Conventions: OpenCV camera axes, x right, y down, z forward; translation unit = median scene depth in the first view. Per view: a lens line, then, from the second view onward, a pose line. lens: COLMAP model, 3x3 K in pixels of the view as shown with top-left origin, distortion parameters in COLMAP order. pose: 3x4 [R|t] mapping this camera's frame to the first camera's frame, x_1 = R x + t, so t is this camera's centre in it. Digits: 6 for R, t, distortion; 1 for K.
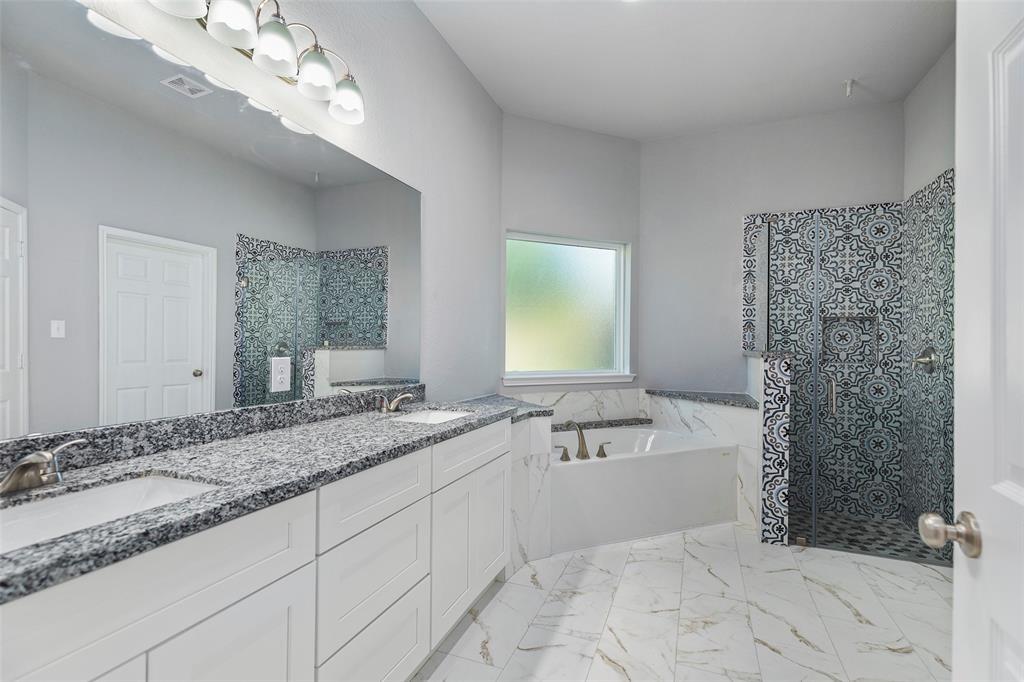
lens RADIAL K [[459.5, 0, 512.0], [0, 459.5, 347.0], [0, 0, 1]] dist [0.002857, -0.010480]
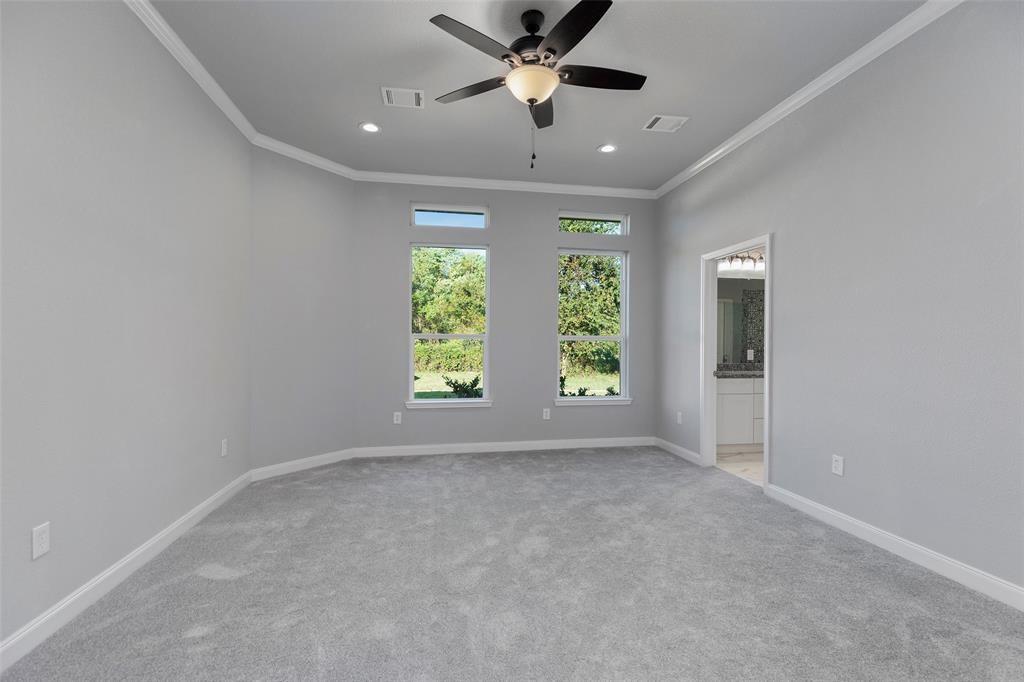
lens RADIAL K [[459.5, 0, 512.0], [0, 459.5, 347.0], [0, 0, 1]] dist [0.002857, -0.010480]
pose [[0.520950, -0.006892, -0.853559, 1.428232], [0.001143, 0.999972, -0.007377, 0.025616], [0.853587, 0.002868, 0.520943, -2.193987]]
